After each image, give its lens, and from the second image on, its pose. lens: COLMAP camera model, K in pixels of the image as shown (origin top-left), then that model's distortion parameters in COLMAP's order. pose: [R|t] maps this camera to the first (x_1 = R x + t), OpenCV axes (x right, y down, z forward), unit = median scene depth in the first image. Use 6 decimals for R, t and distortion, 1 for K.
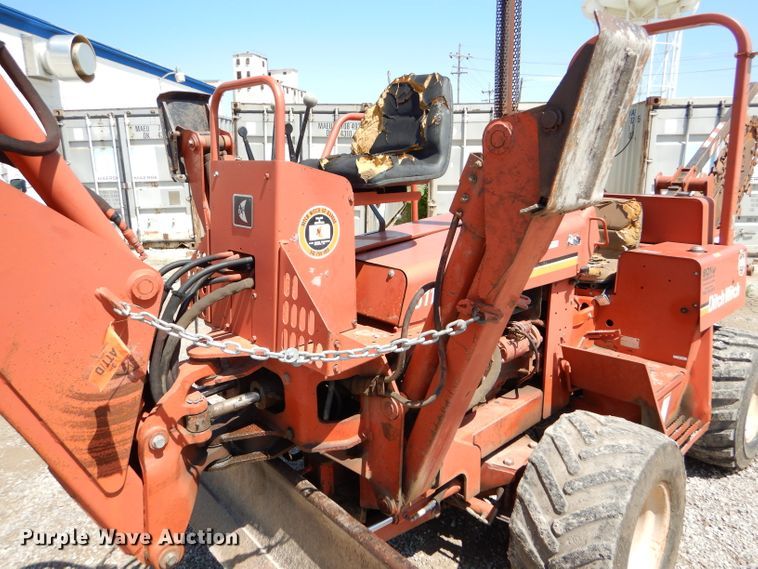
lens RADIAL K [[541.2, 0, 376.6], [0, 541.2, 279.5], [0, 0, 1]] dist [0.008890, -0.005156]
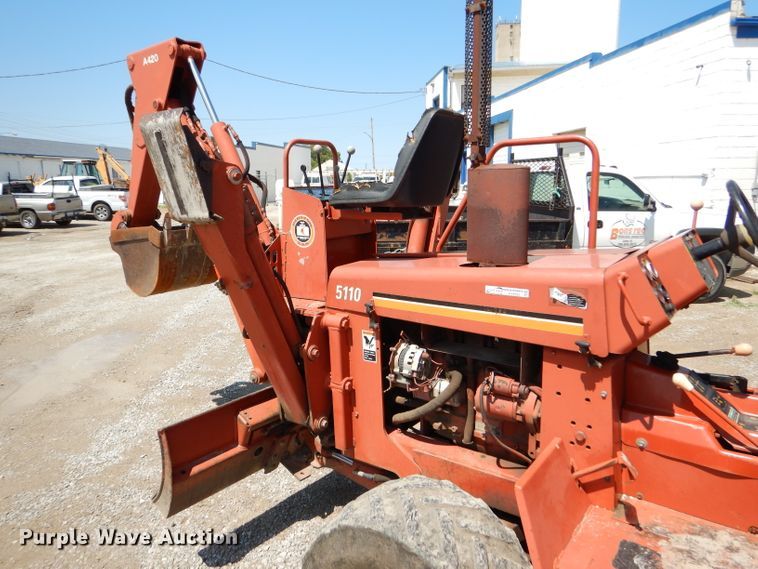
lens RADIAL K [[541.2, 0, 374.8], [0, 541.2, 280.1], [0, 0, 1]] dist [0.008890, -0.005156]
pose [[0.164844, 0.180470, -0.969668, 1.190883], [-0.200672, 0.968692, 0.146174, -0.175664], [0.965690, 0.170490, 0.195898, 0.716350]]
